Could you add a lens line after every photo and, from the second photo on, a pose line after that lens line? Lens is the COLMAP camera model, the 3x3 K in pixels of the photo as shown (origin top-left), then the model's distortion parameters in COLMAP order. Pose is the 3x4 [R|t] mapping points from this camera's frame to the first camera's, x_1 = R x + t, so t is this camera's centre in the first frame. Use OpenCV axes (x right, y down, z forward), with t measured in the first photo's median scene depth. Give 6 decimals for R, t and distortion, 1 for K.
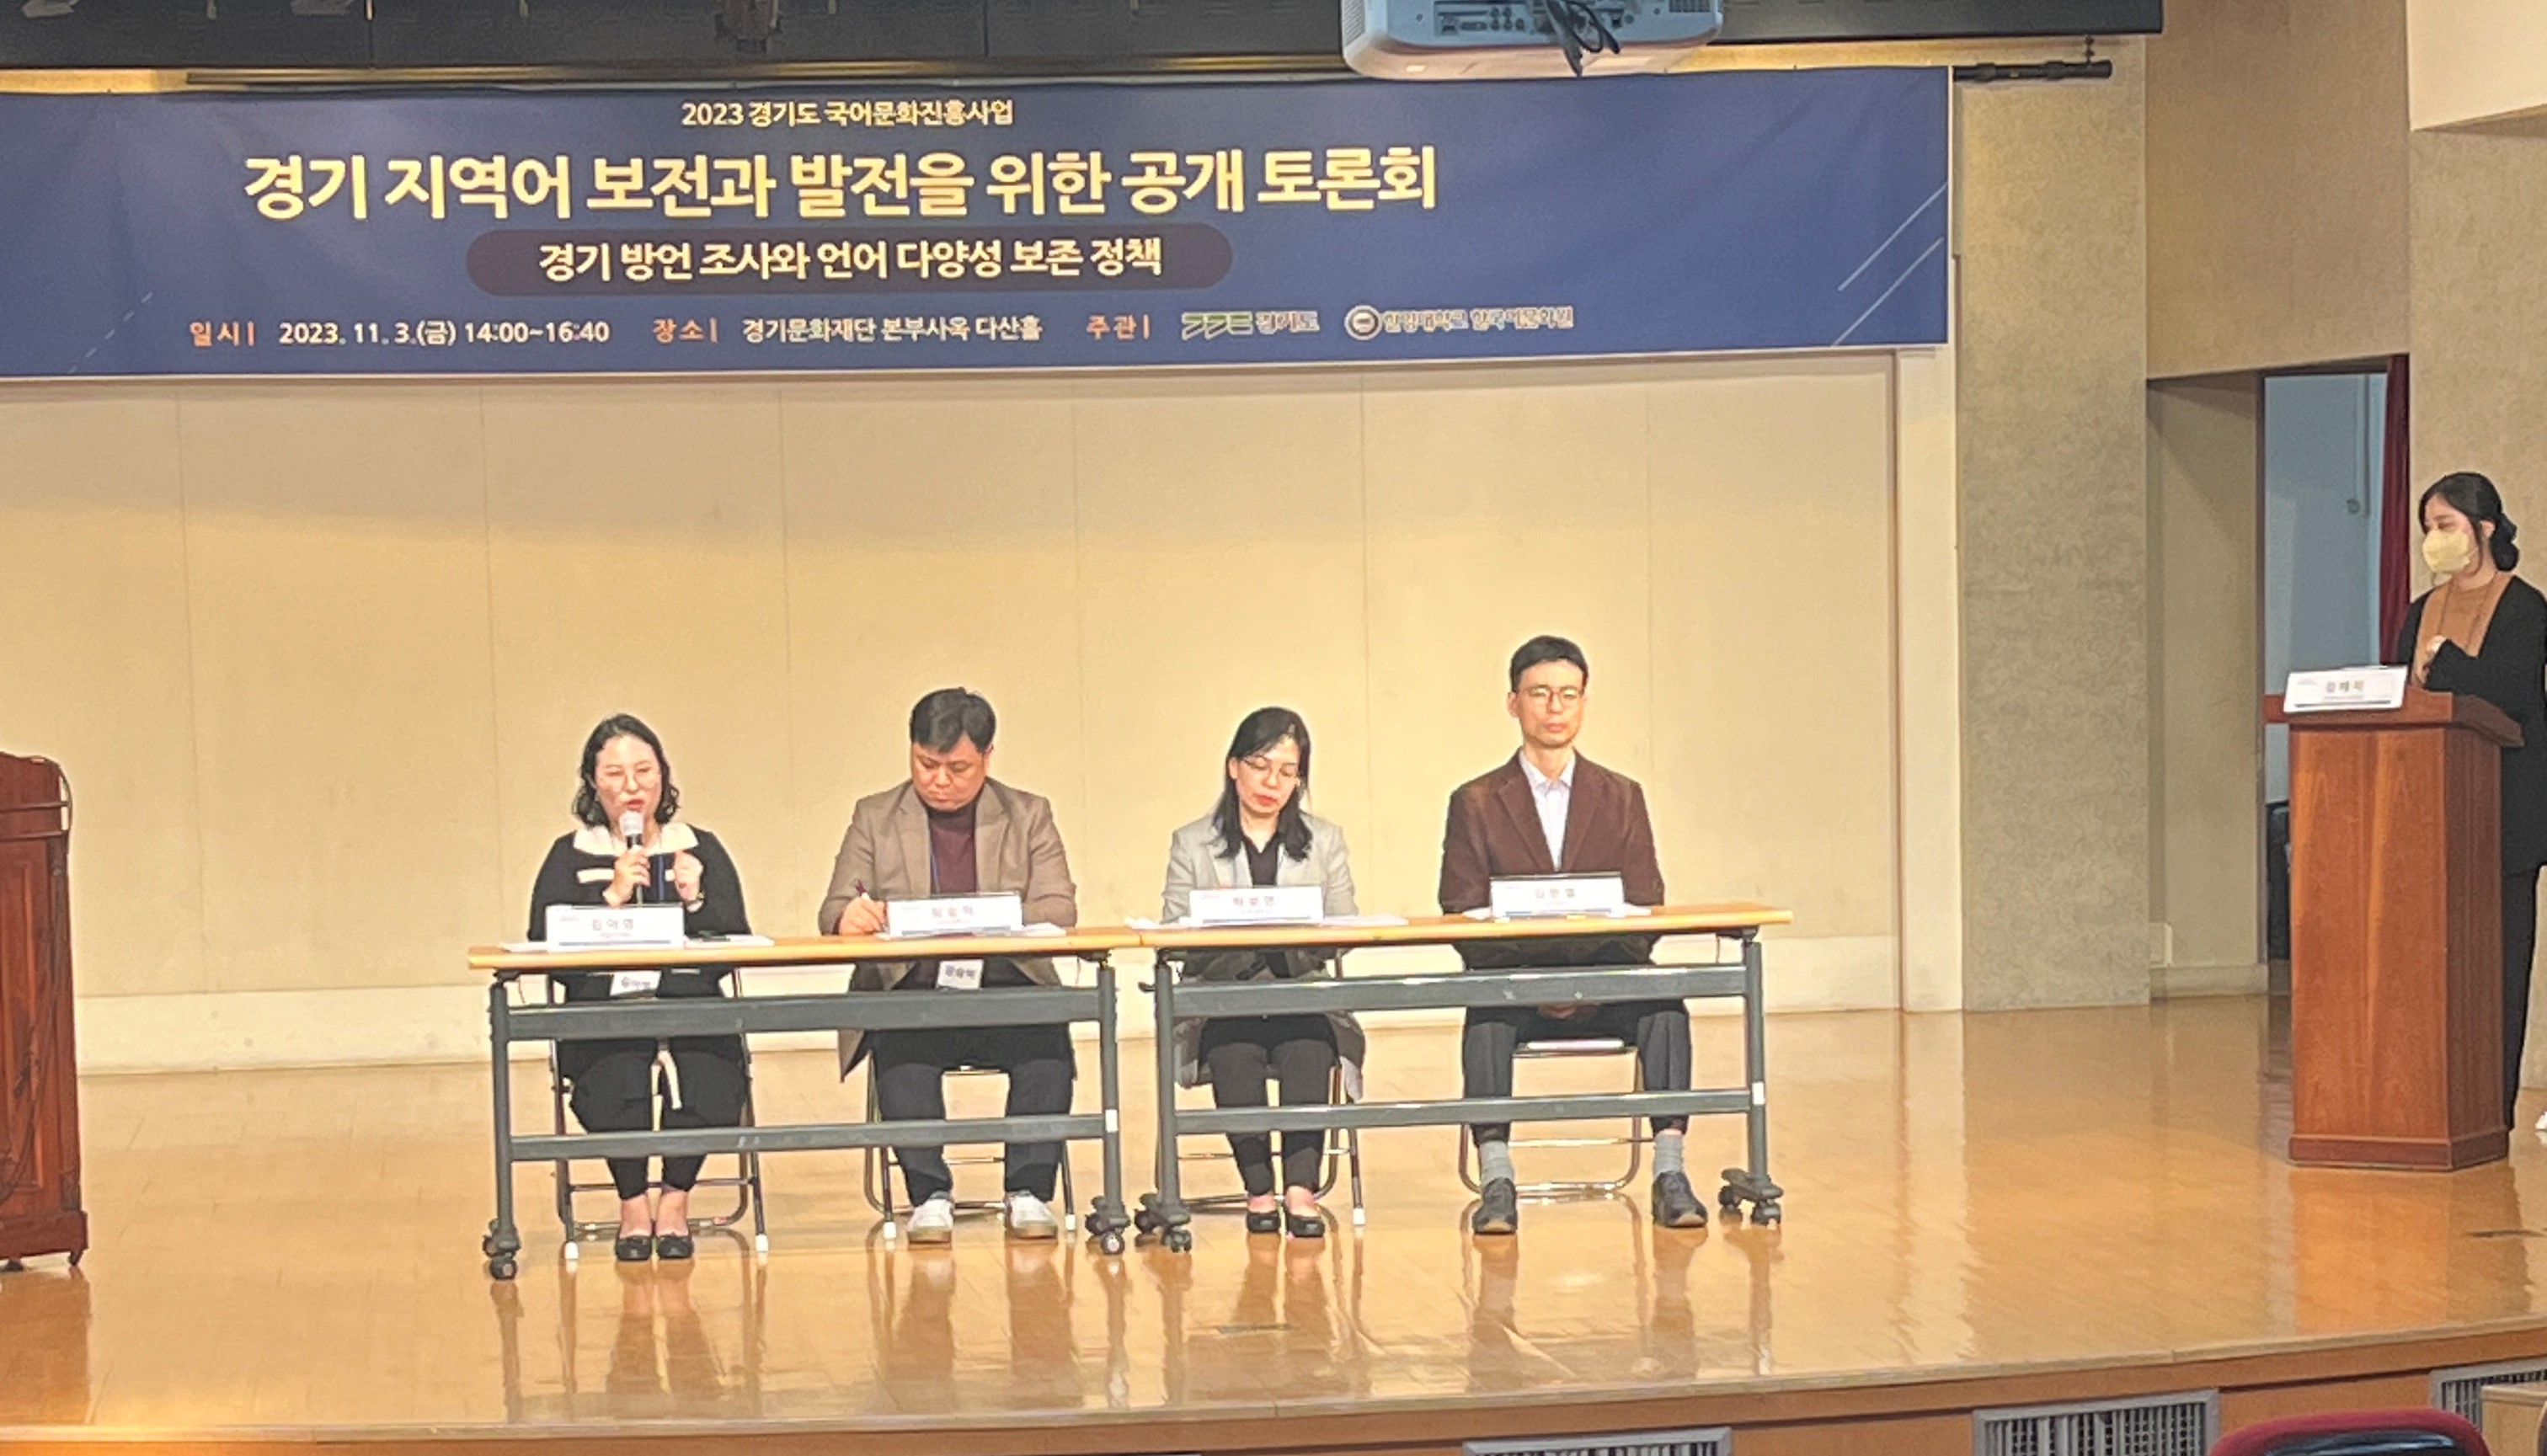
lens RADIAL K [[4684.0, 0, 1273.5], [0, 4684.0, 728.0], [0, 0, 1]] dist [-0.018708, 1.581146]
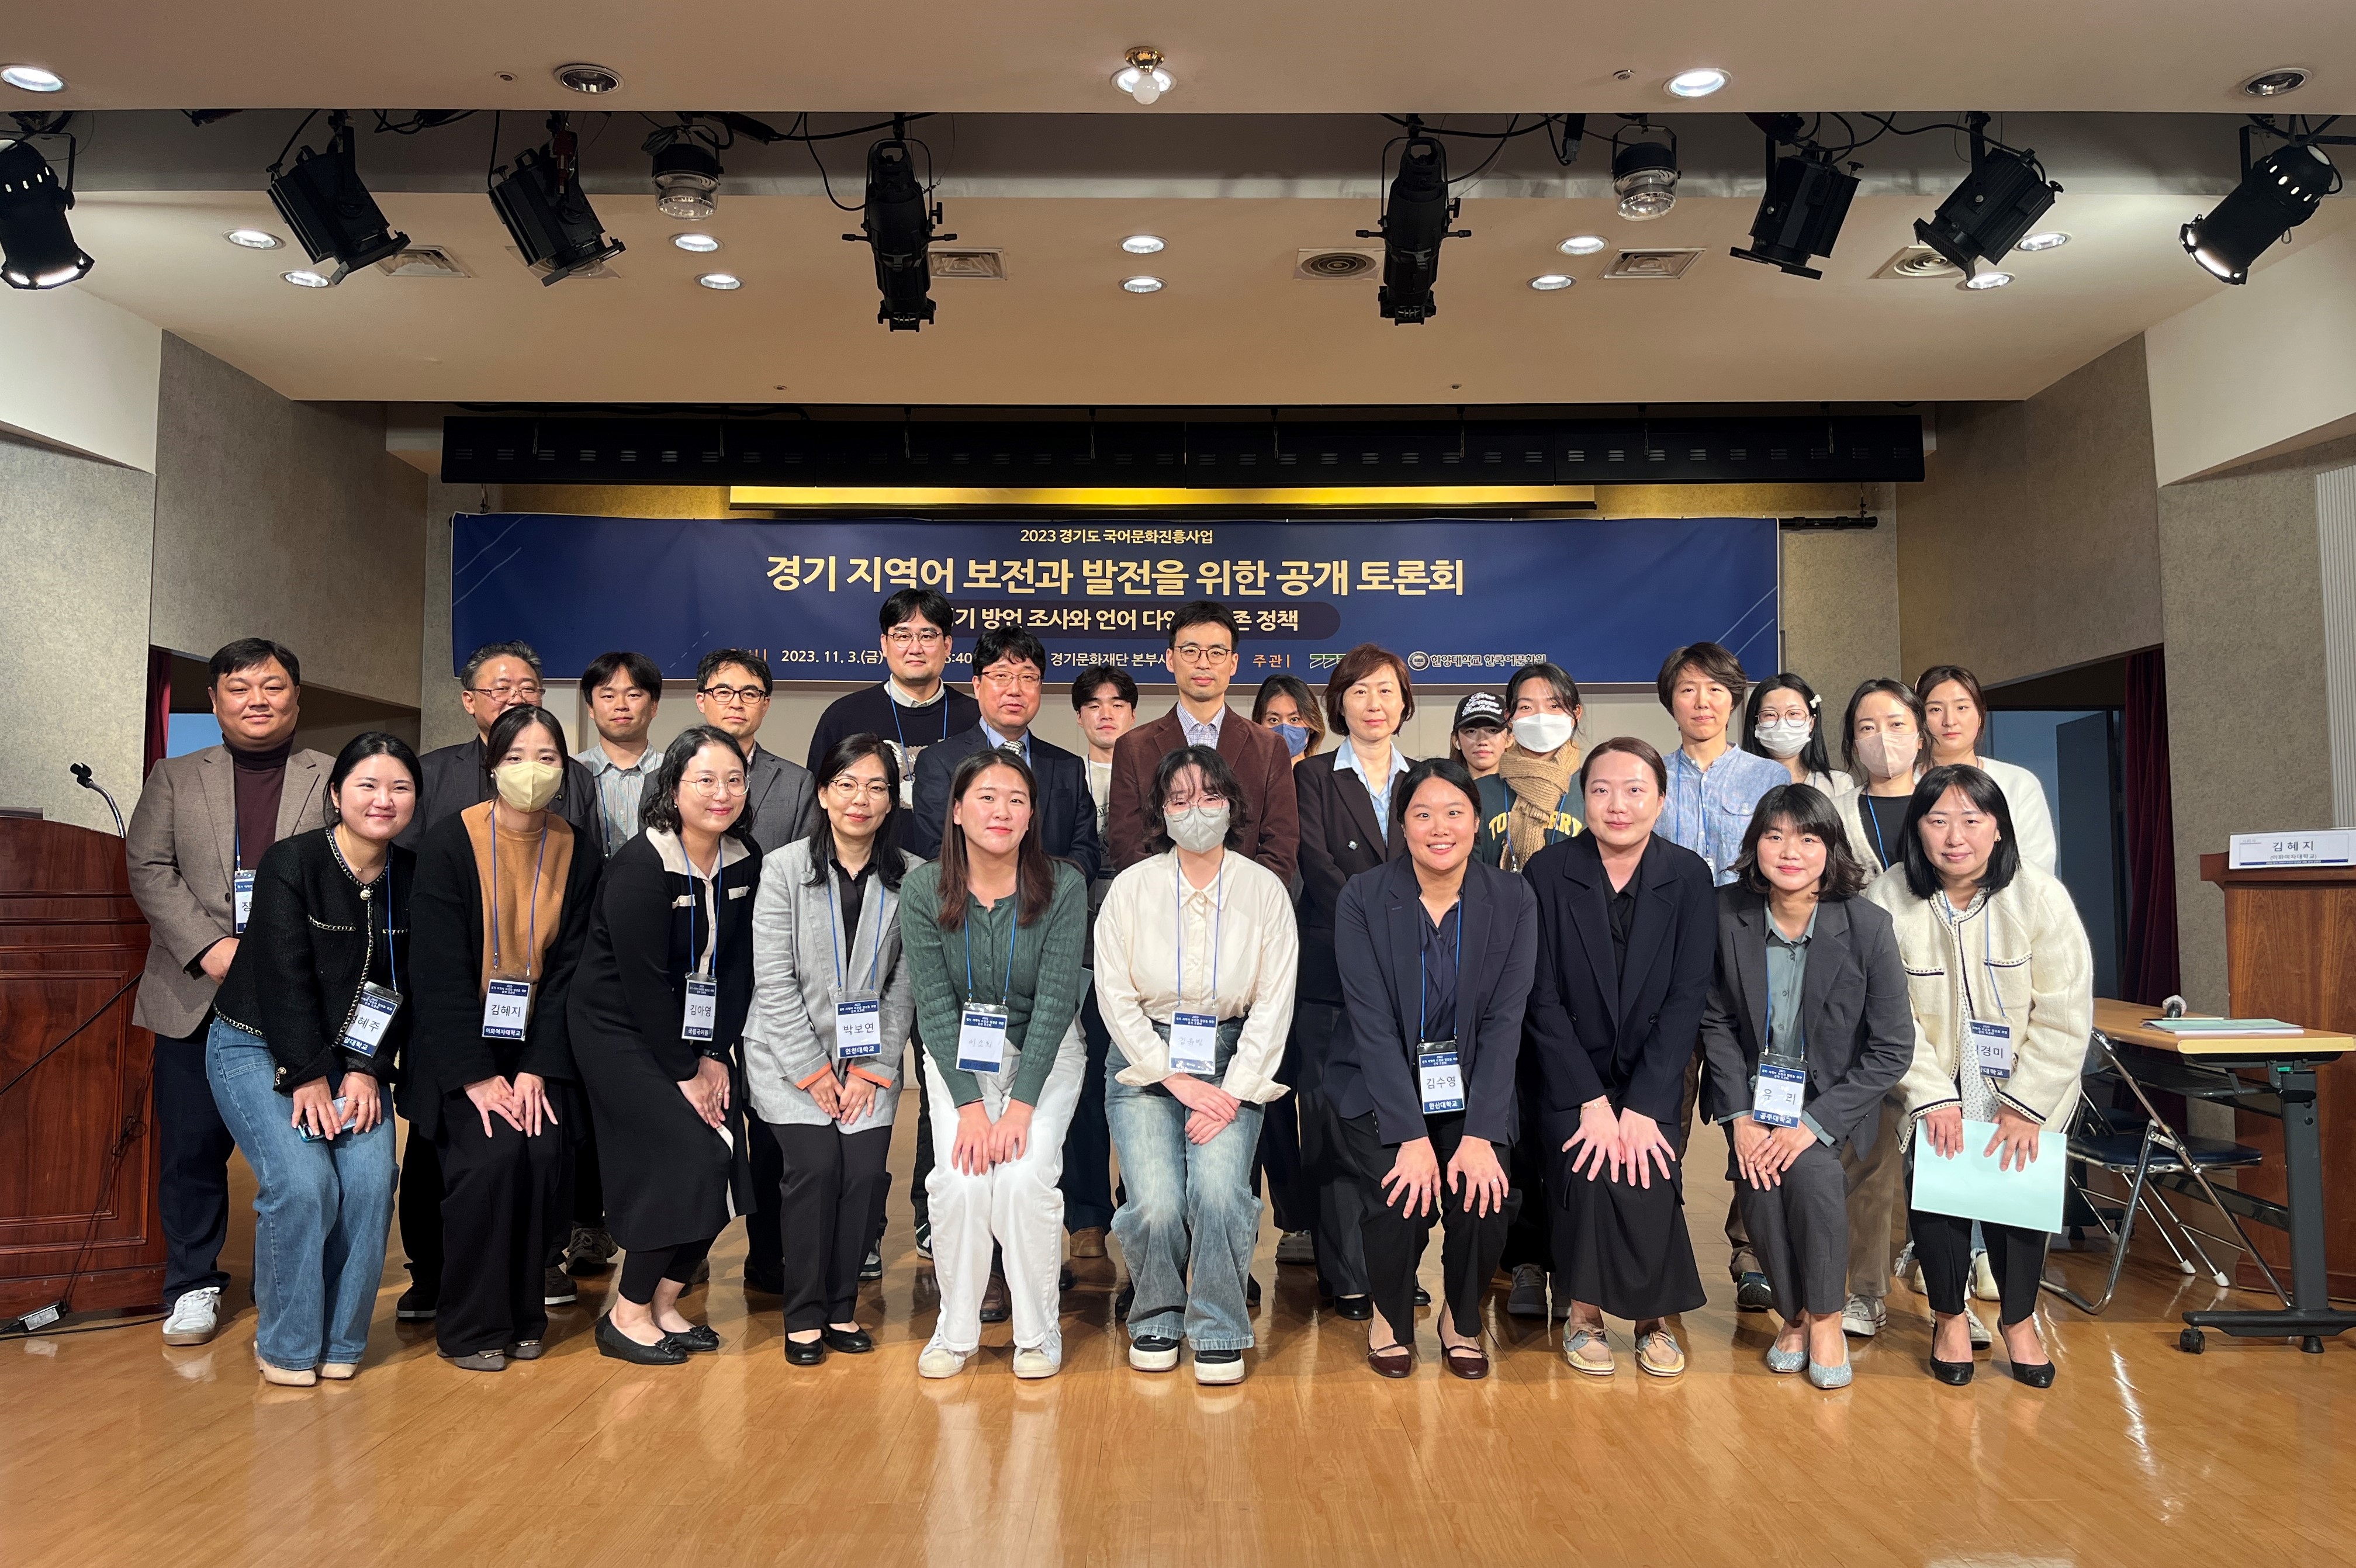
lens RADIAL K [[1798.6, 0, 1171.8], [0, 1798.6, 704.1], [0, 0, 1]] dist [0.101816, -0.097004]
pose [[0.991012, 0.008453, -0.133504, 0.018075], [-0.025364, 0.991771, -0.125485, 0.012502], [0.131344, 0.127744, 0.983072, 0.360739]]
